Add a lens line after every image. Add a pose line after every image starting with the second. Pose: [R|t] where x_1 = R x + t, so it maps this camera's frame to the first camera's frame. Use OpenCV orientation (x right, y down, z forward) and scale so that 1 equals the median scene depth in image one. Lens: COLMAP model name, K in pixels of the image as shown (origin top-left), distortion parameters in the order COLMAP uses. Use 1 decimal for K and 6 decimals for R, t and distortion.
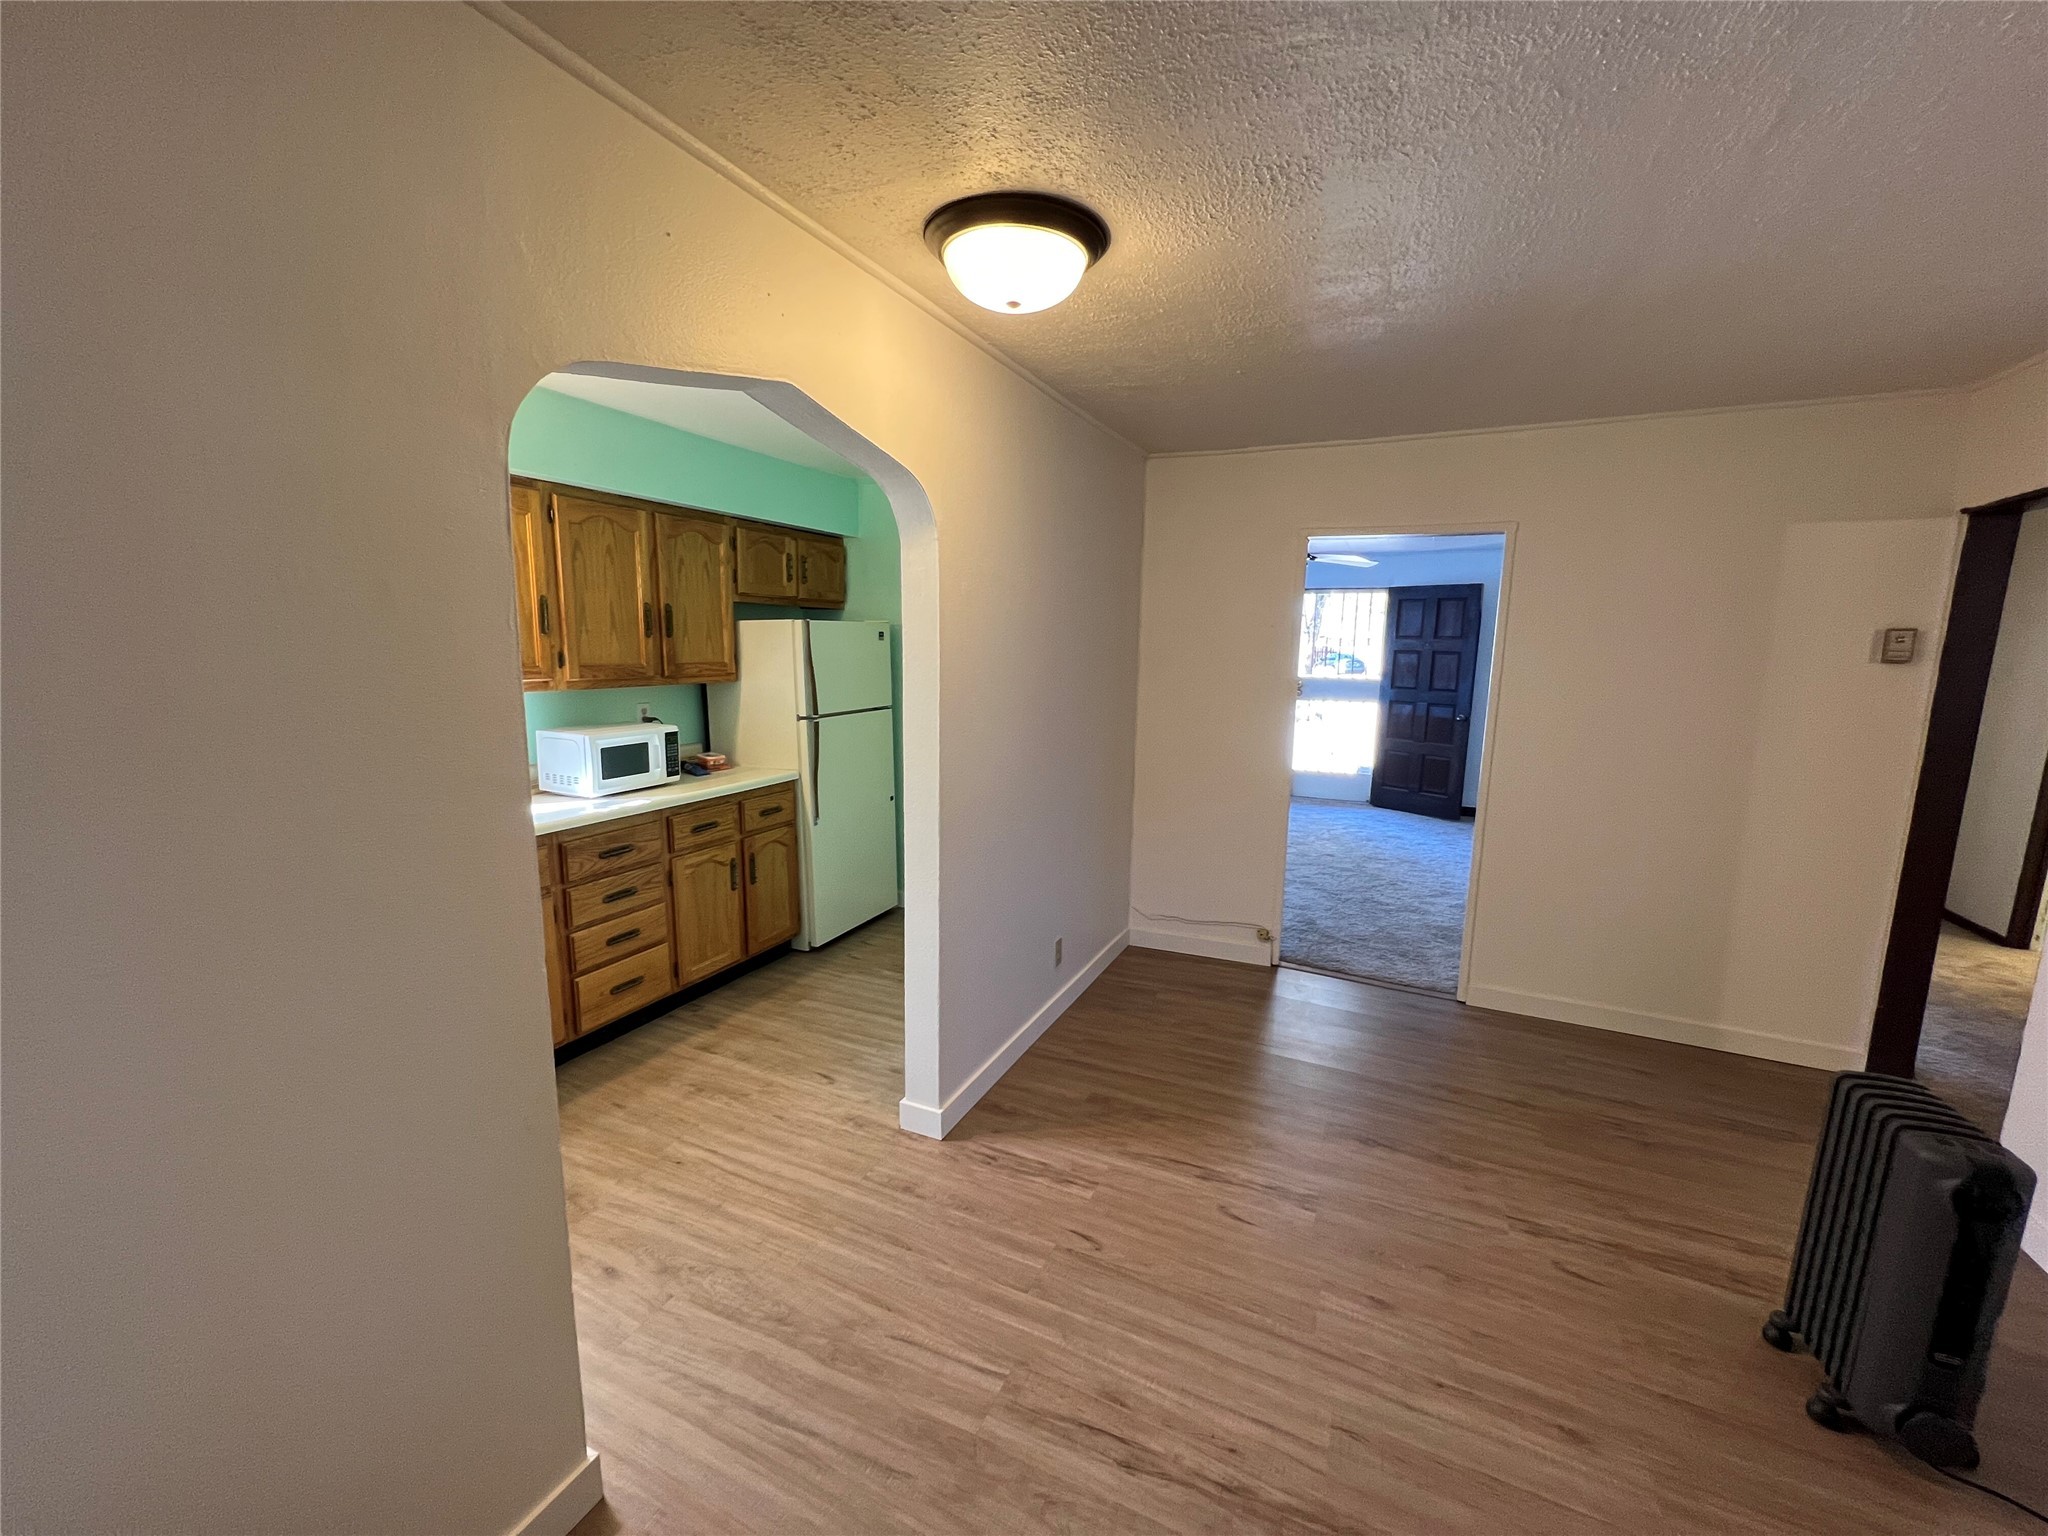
lens RADIAL K [[814.9, 0, 1027.4], [0, 814.9, 767.3], [0, 0, 1]] dist [-0.001353, 0.000000]
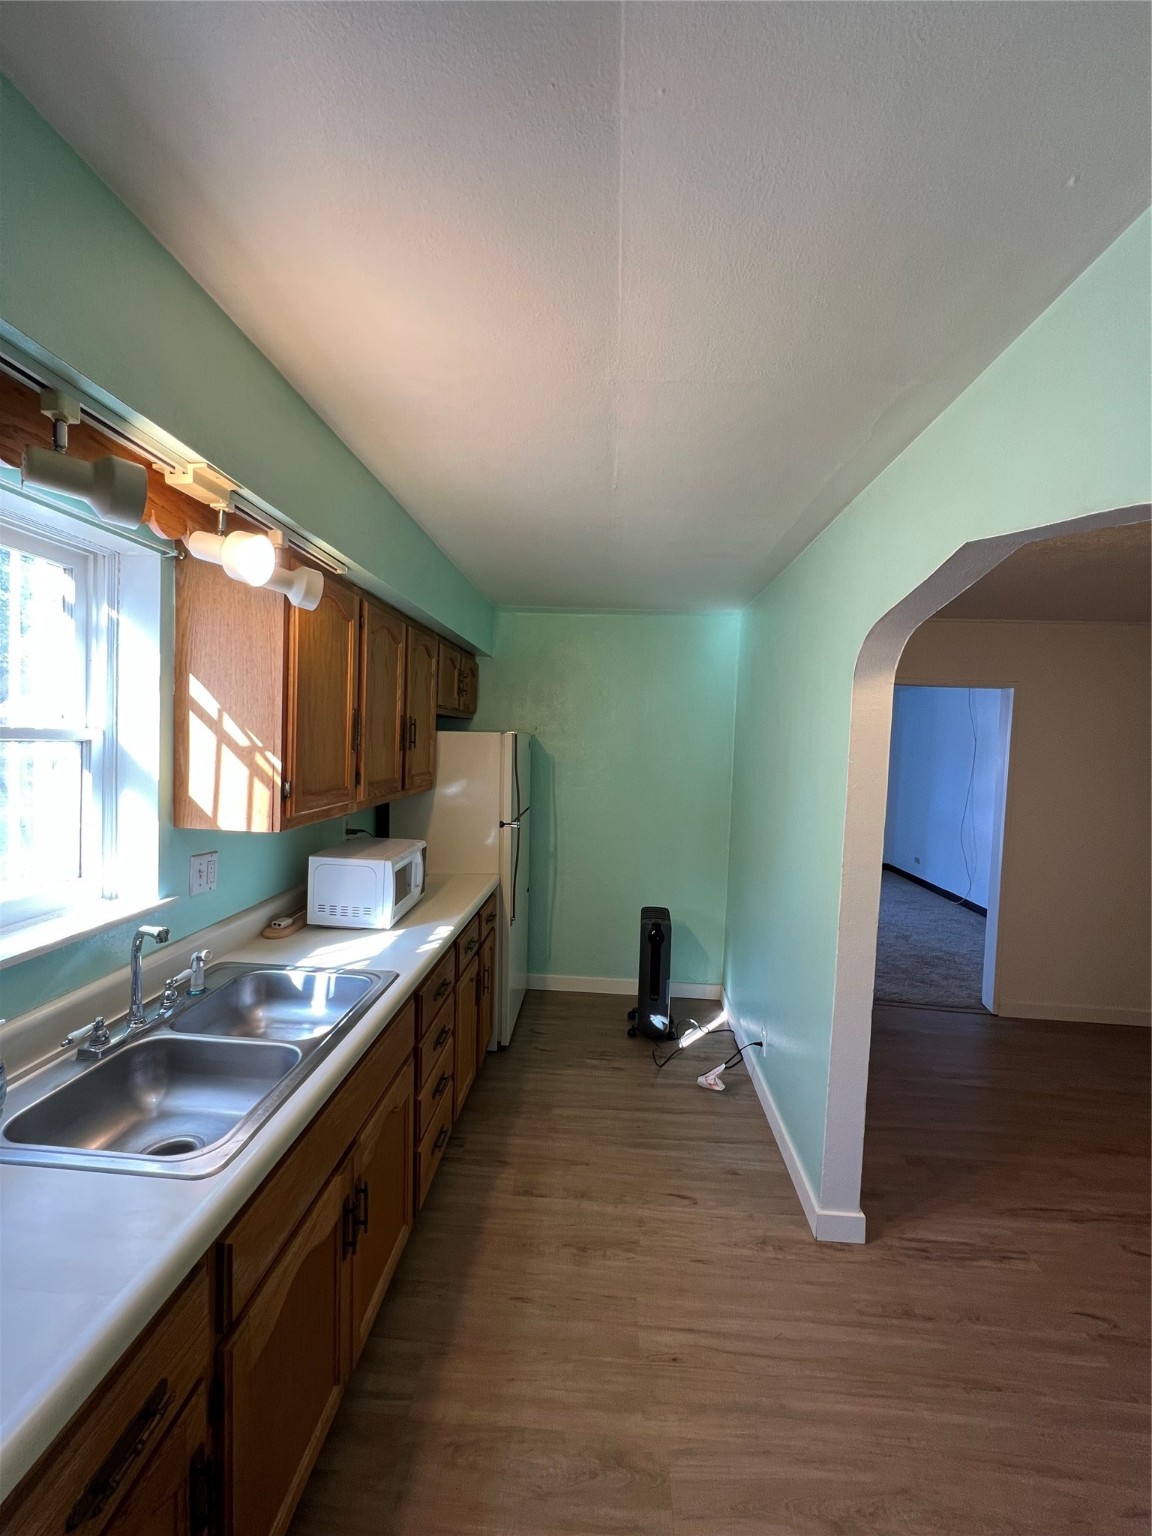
lens RADIAL K [[611.2, 0, 572.1], [0, 611.2, 770.4], [0, 0, 1]] dist [-0.001353, 0.000000]
pose [[0.933682, -0.002954, 0.358091, -0.614131], [0.035922, 0.995695, -0.085447, -0.076914], [-0.356297, 0.092644, 0.929768, 0.294455]]
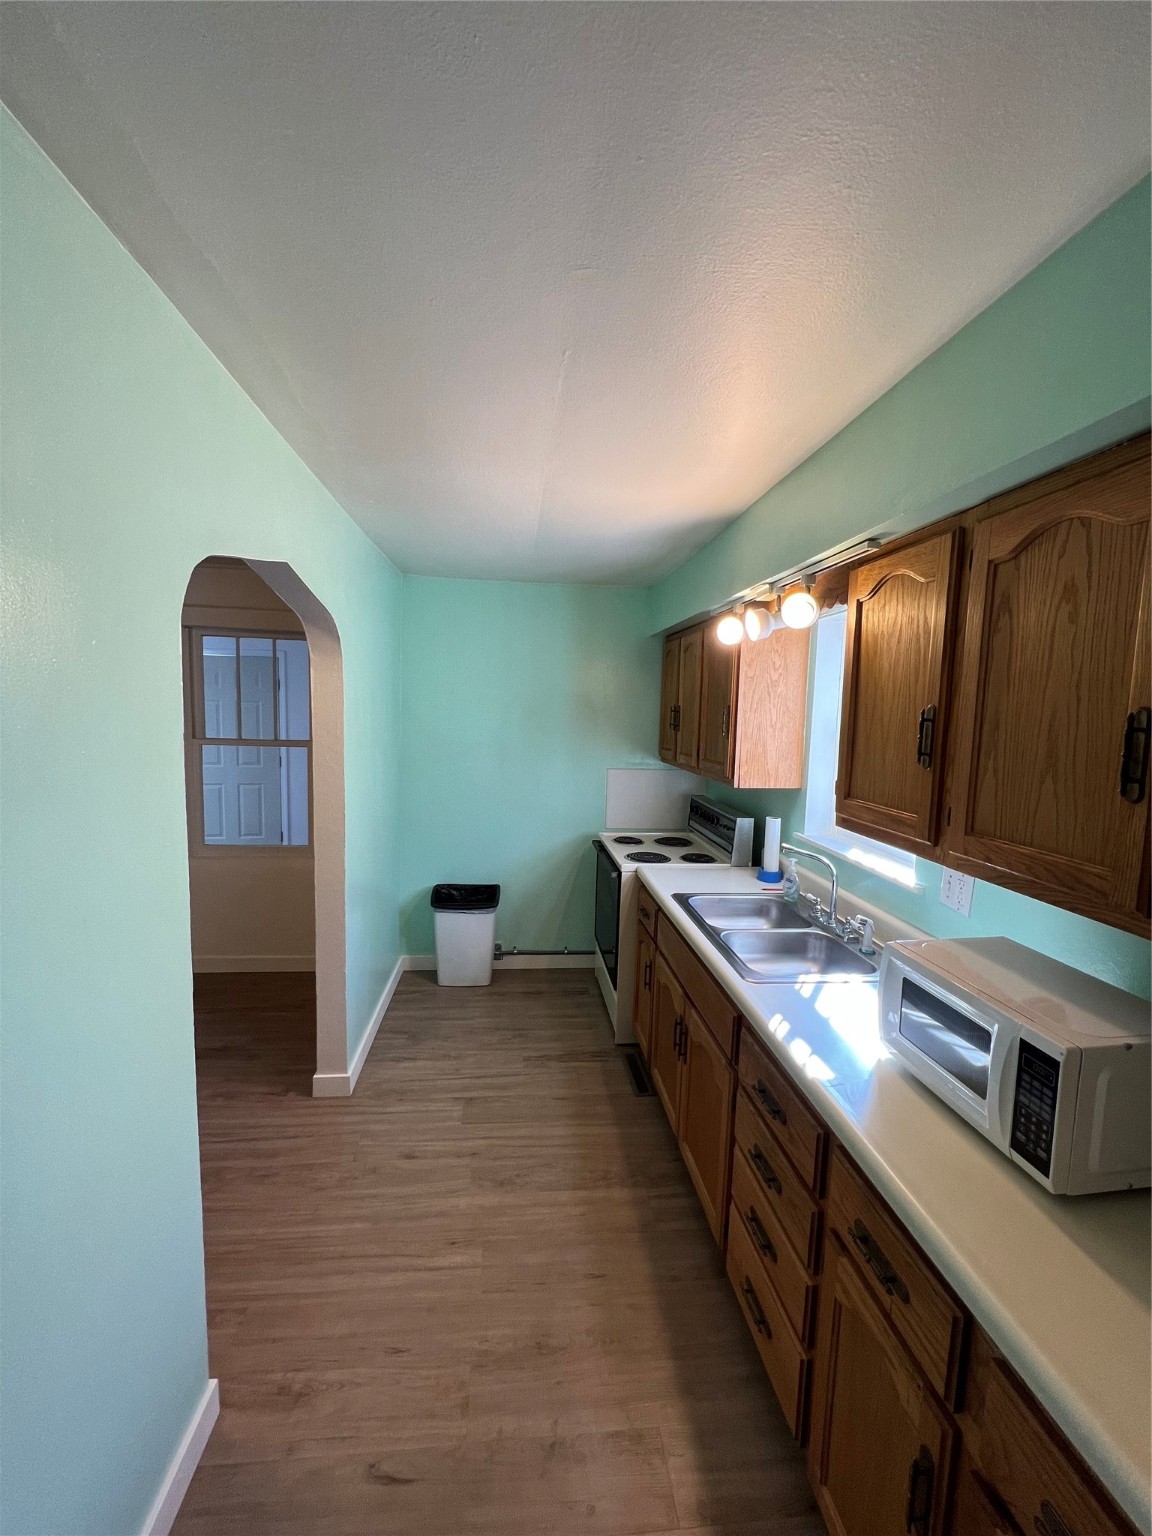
lens RADIAL K [[613.5, 0, 576.0], [0, 613.5, 768.0], [0, 0, 1]] dist [-0.000369, -0.000029]
pose [[-0.855181, 0.008162, -0.518265, -0.129272], [-0.121583, 0.968821, 0.215878, -0.233588], [0.503868, 0.247627, -0.827525, 1.264881]]
